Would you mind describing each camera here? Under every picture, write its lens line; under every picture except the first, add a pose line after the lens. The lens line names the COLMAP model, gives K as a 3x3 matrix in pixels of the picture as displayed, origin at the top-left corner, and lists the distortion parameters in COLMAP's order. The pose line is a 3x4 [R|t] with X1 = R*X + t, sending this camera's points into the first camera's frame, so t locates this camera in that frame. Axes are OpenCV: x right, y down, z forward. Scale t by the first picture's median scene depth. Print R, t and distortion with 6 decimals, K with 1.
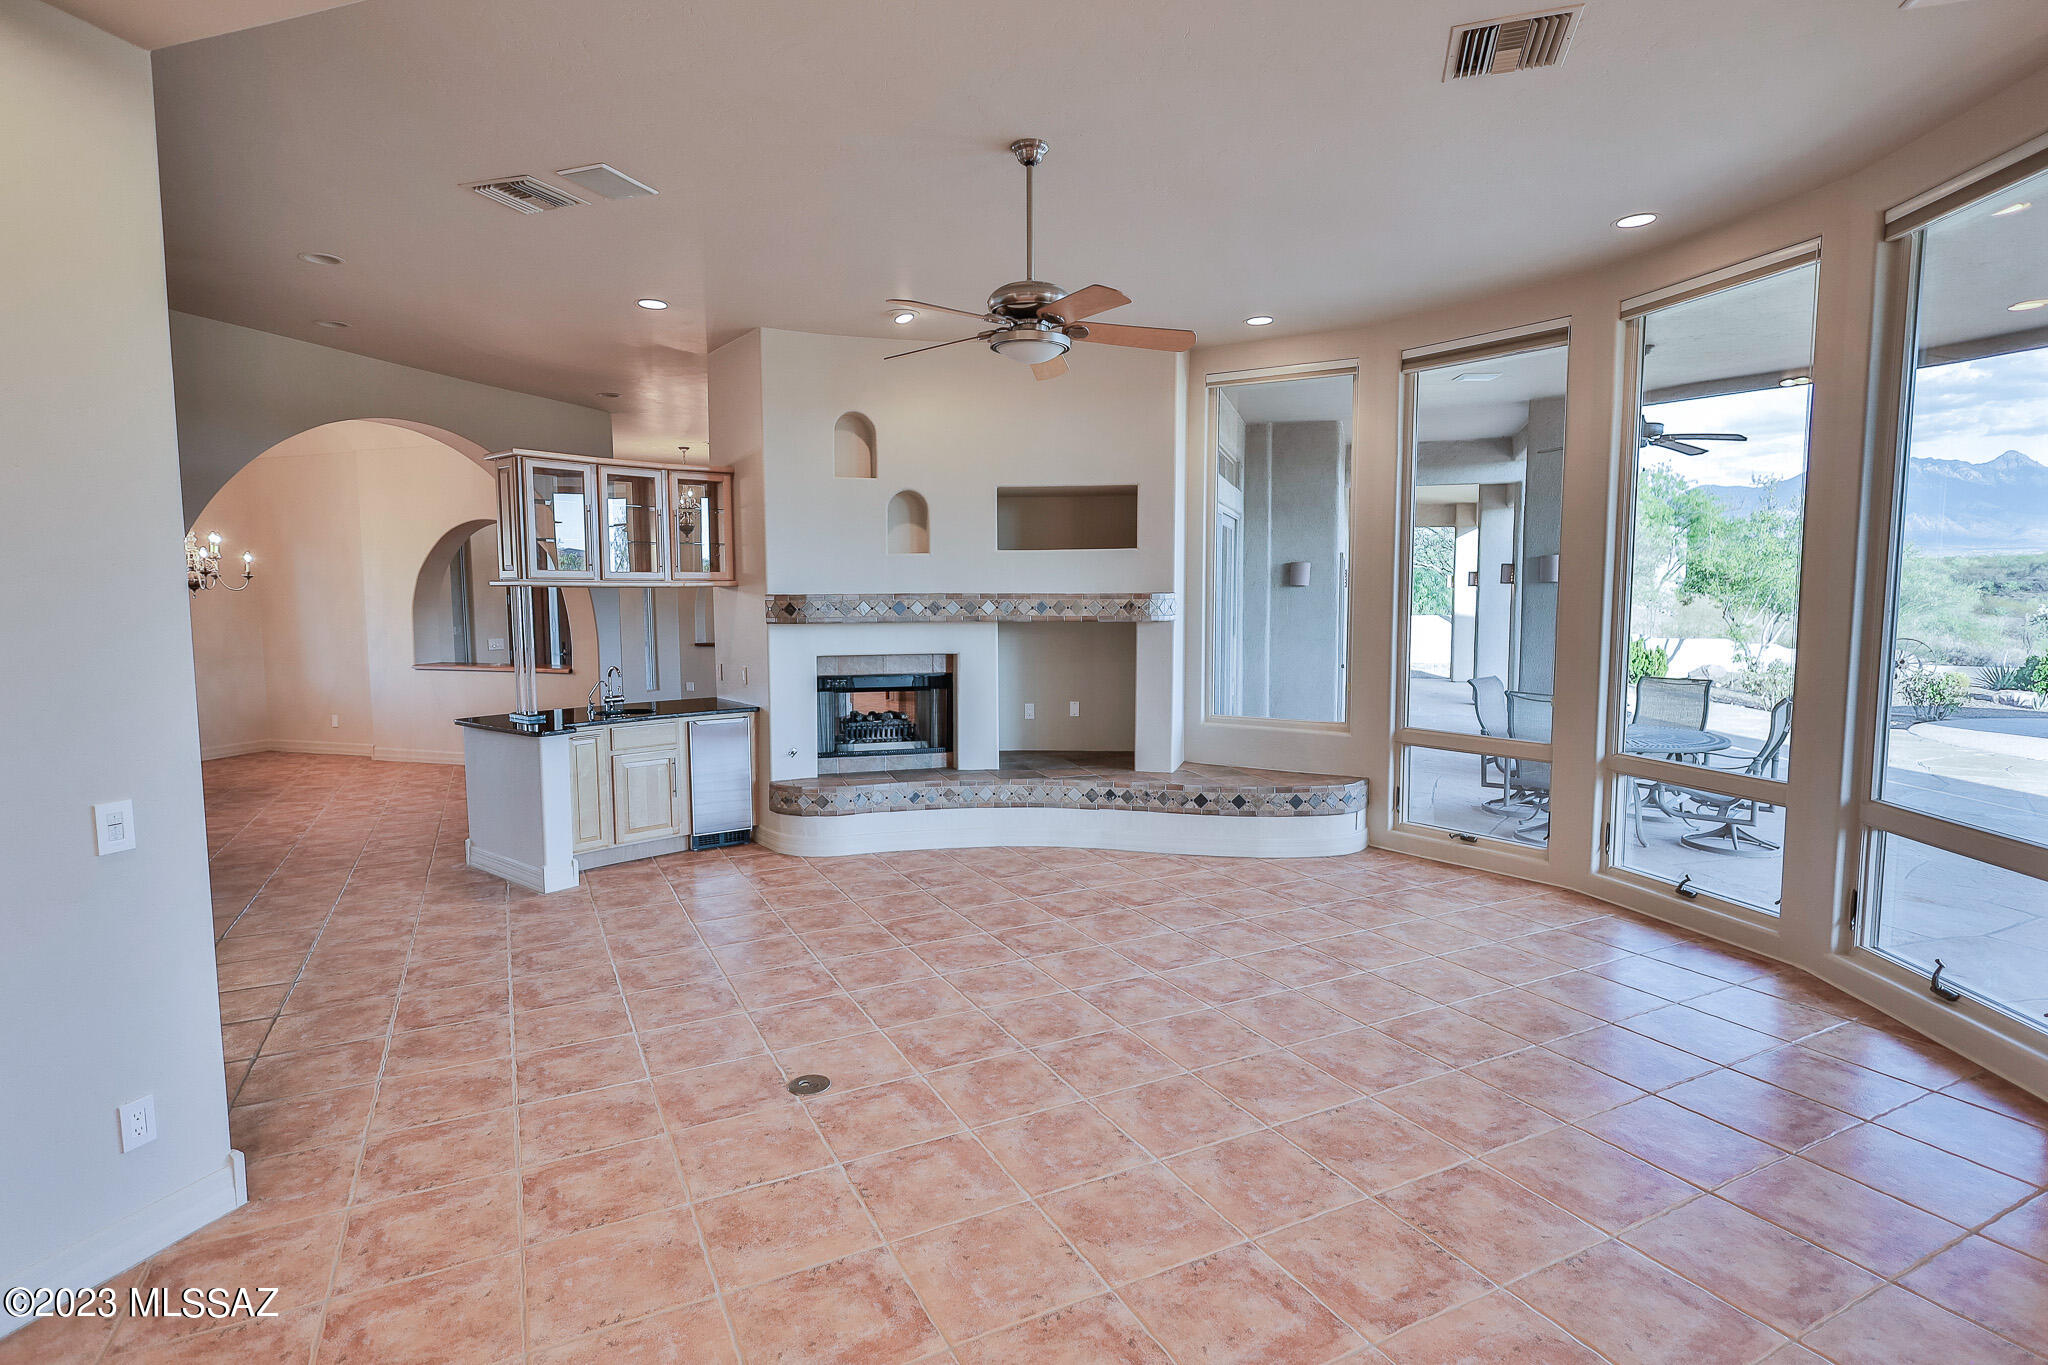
lens RADIAL K [[1034.6, 0, 1029.0], [0, 1034.6, 684.0], [0, 0, 1]] dist [0.004441, 0.000338]
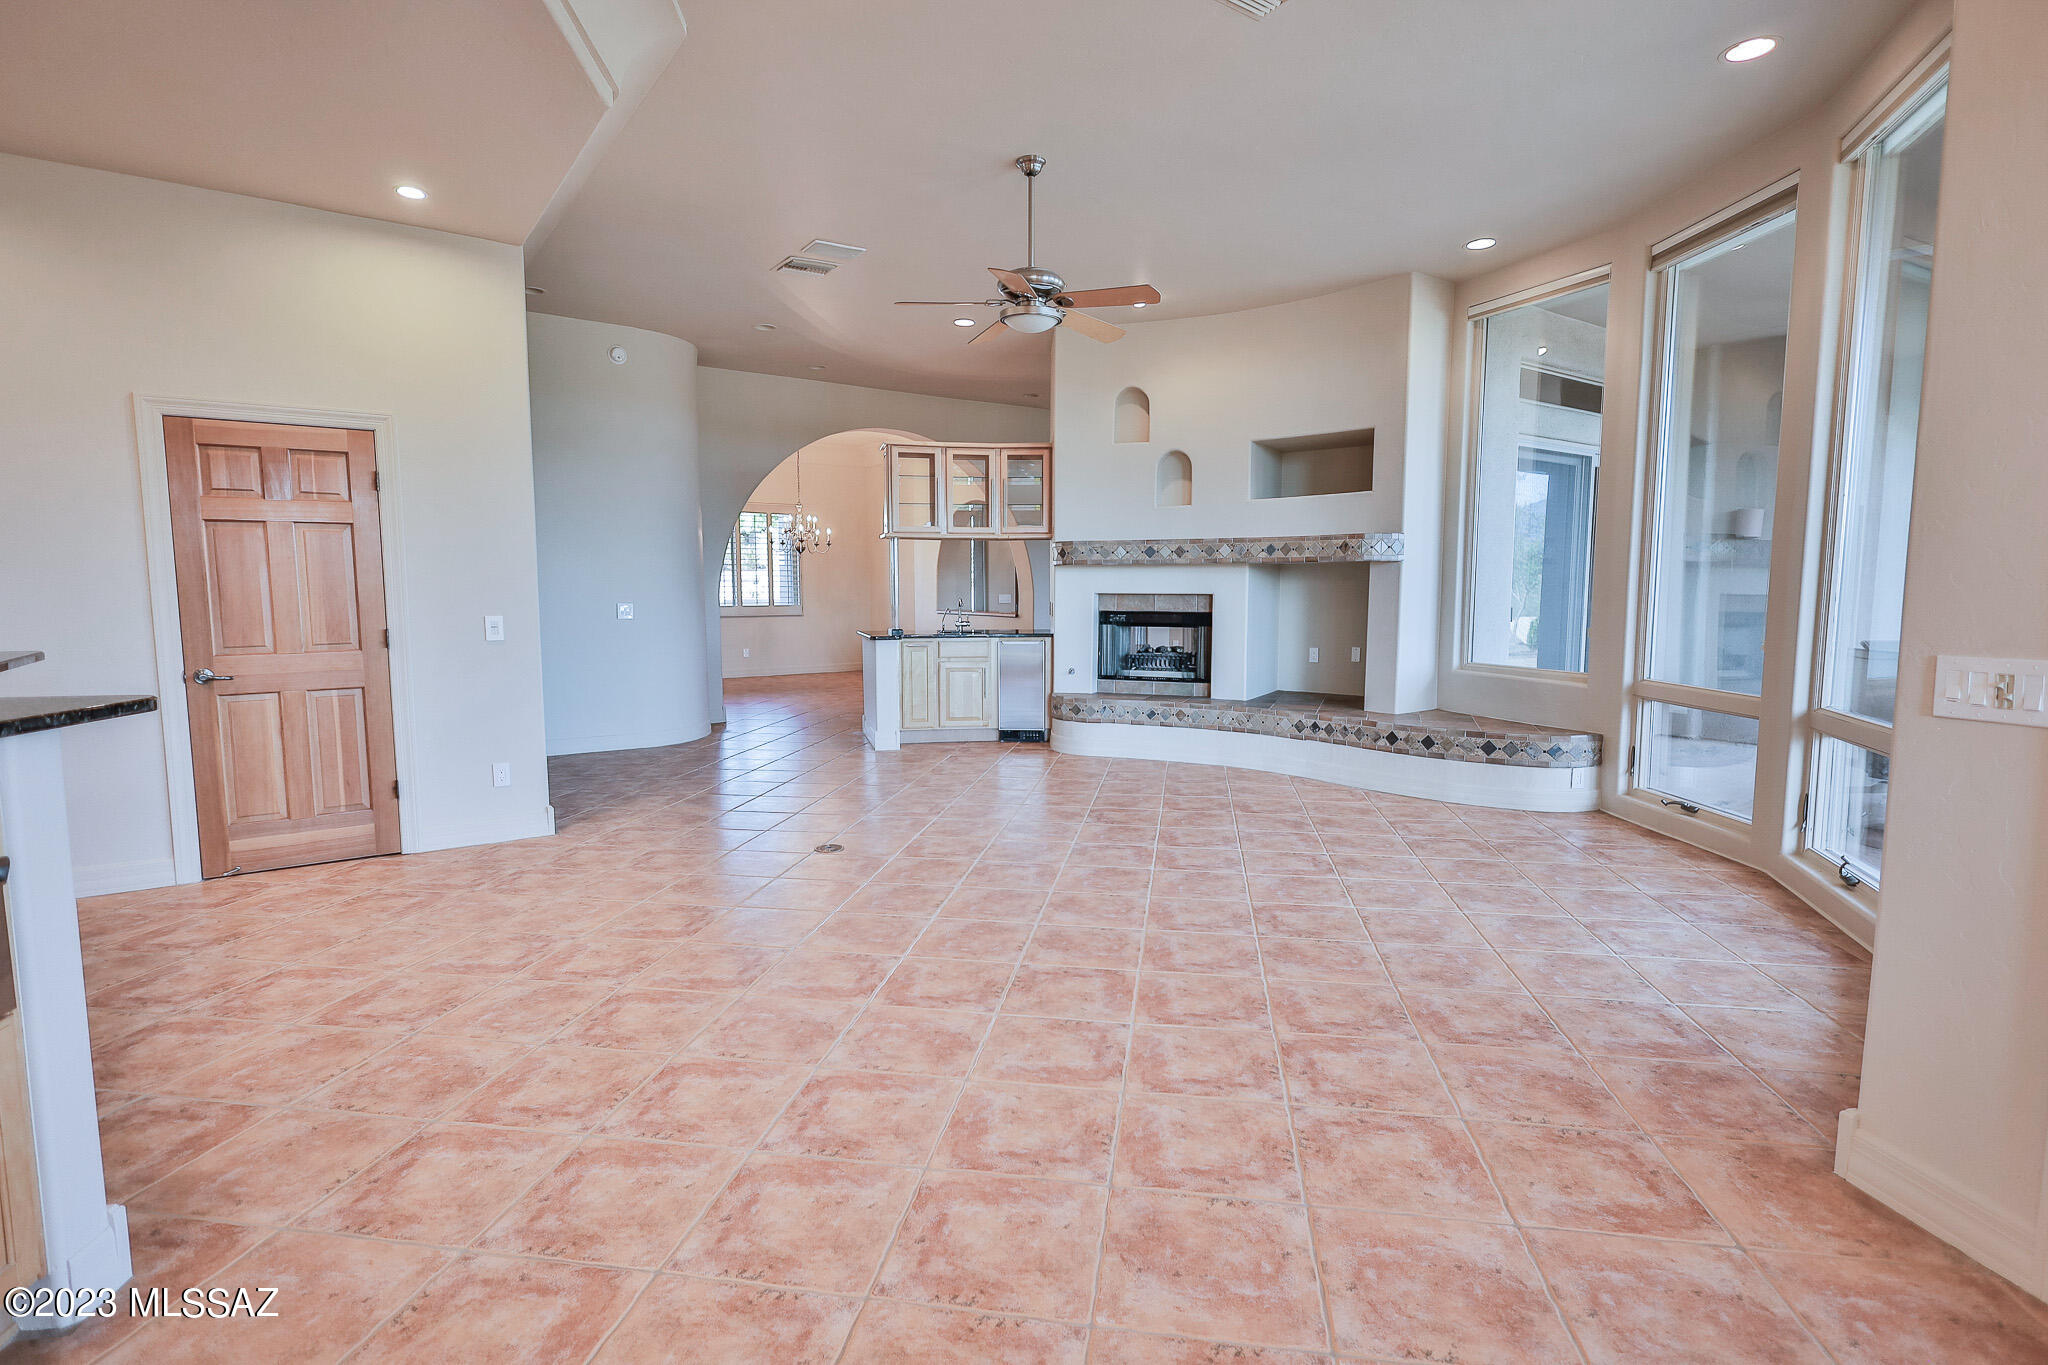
lens RADIAL K [[1001.2, 0, 1023.9], [0, 1001.2, 681.7], [0, 0, 1]] dist [0.000675, 0.000609]
pose [[0.804382, 0.061386, -0.590932, 0.431898], [-0.055539, 0.998062, 0.028079, 0.048467], [0.591510, 0.010233, 0.806232, 0.005734]]
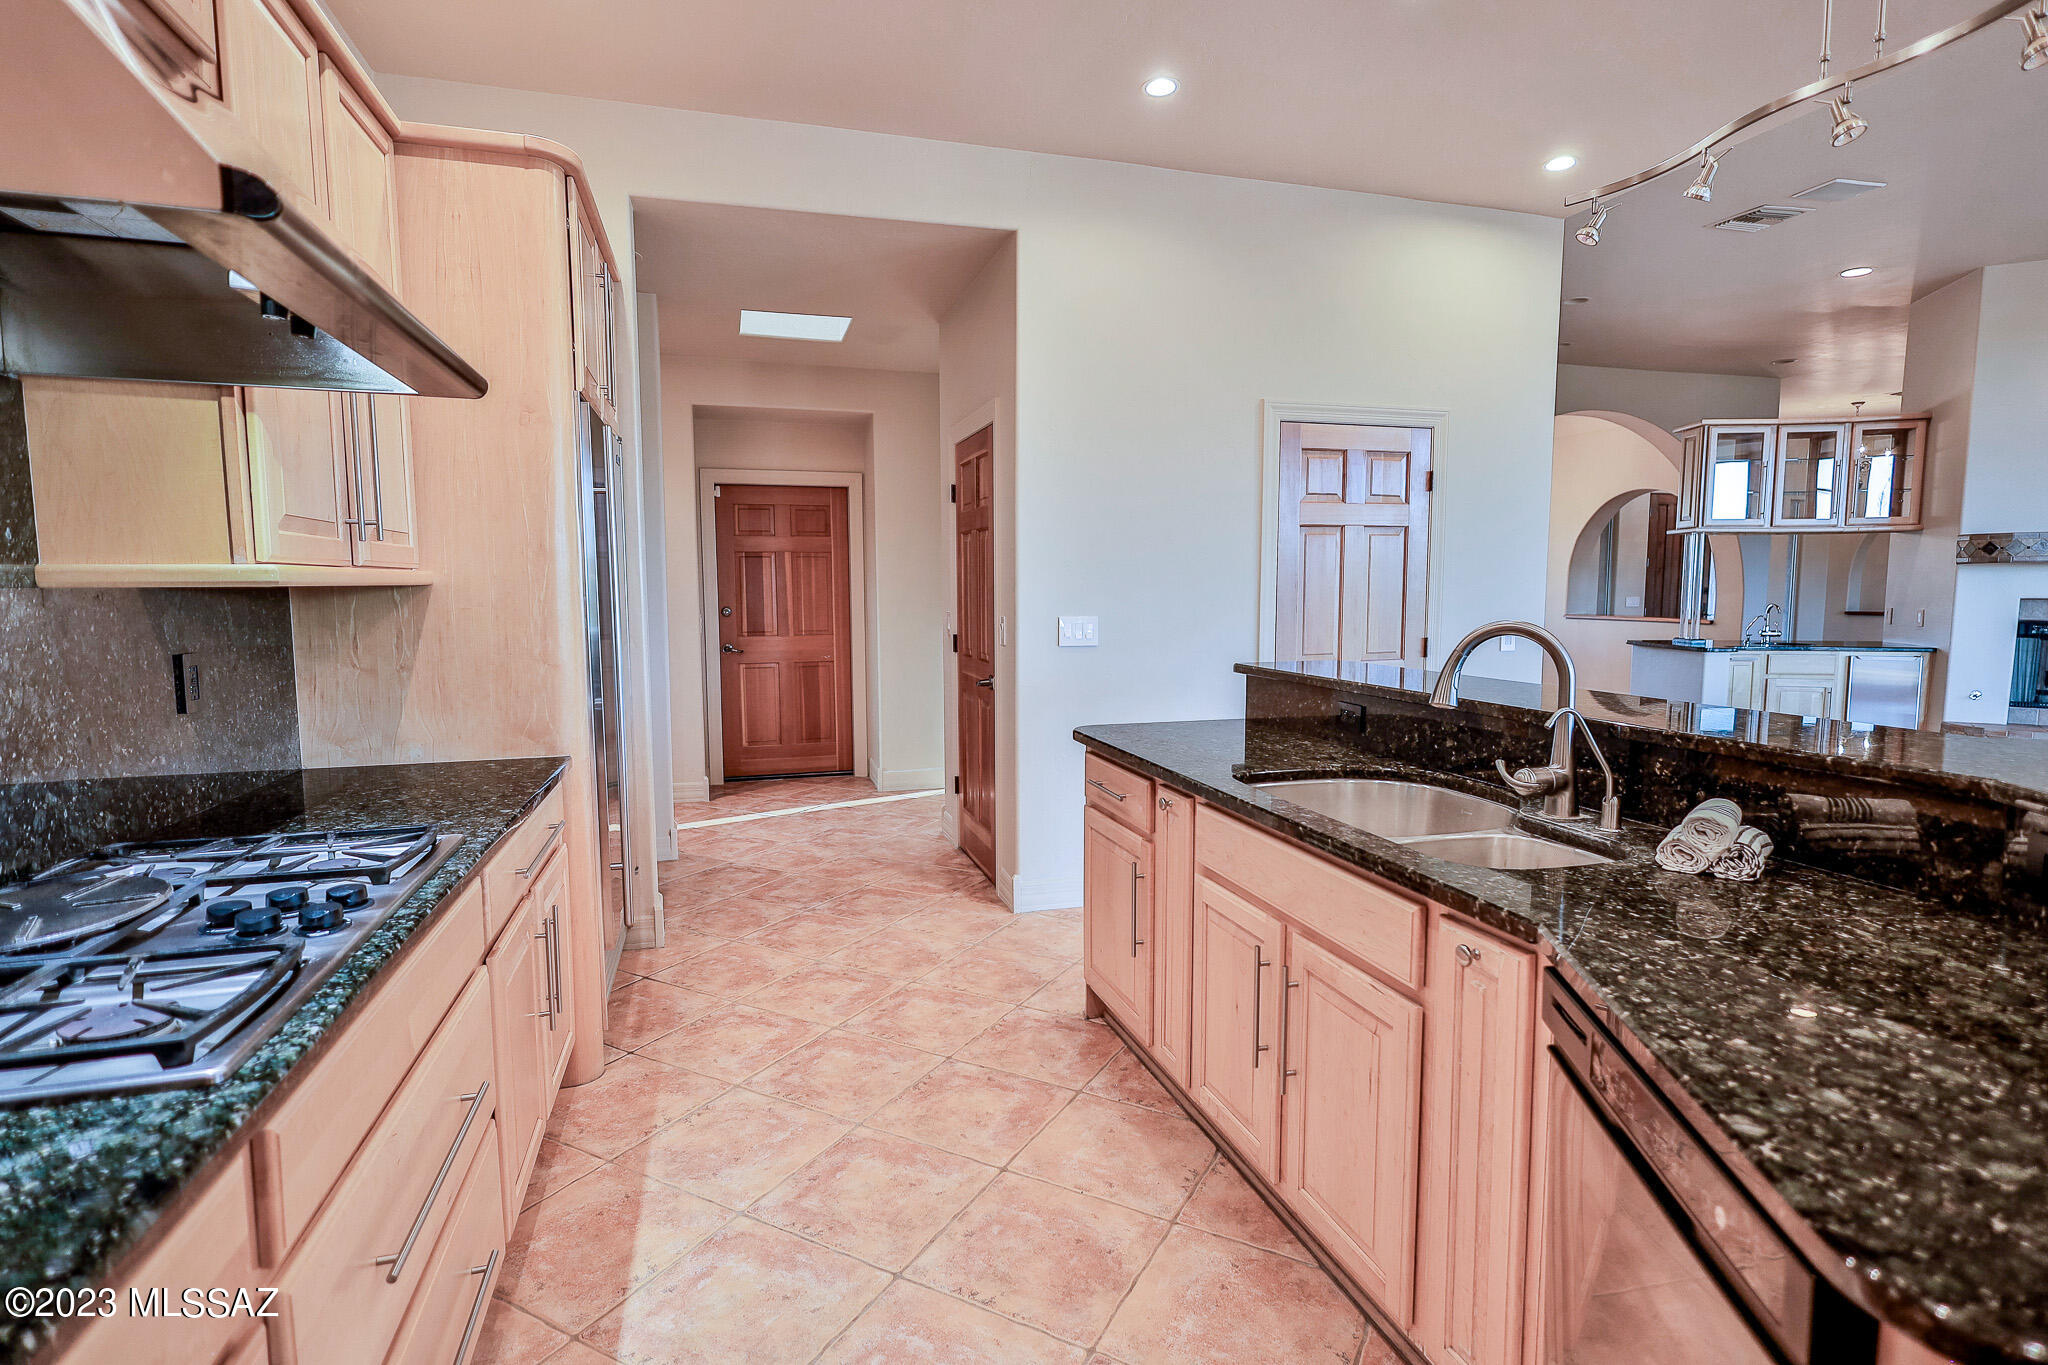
lens RADIAL K [[998.5, 0, 1022.0], [0, 998.5, 676.0], [0, 0, 1]] dist [-0.001822, -0.001346]
pose [[0.546311, 0.083662, -0.833394, 0.064935], [-0.076003, 0.995846, 0.050148, 0.069275], [0.834127, 0.035944, 0.550400, -0.281828]]
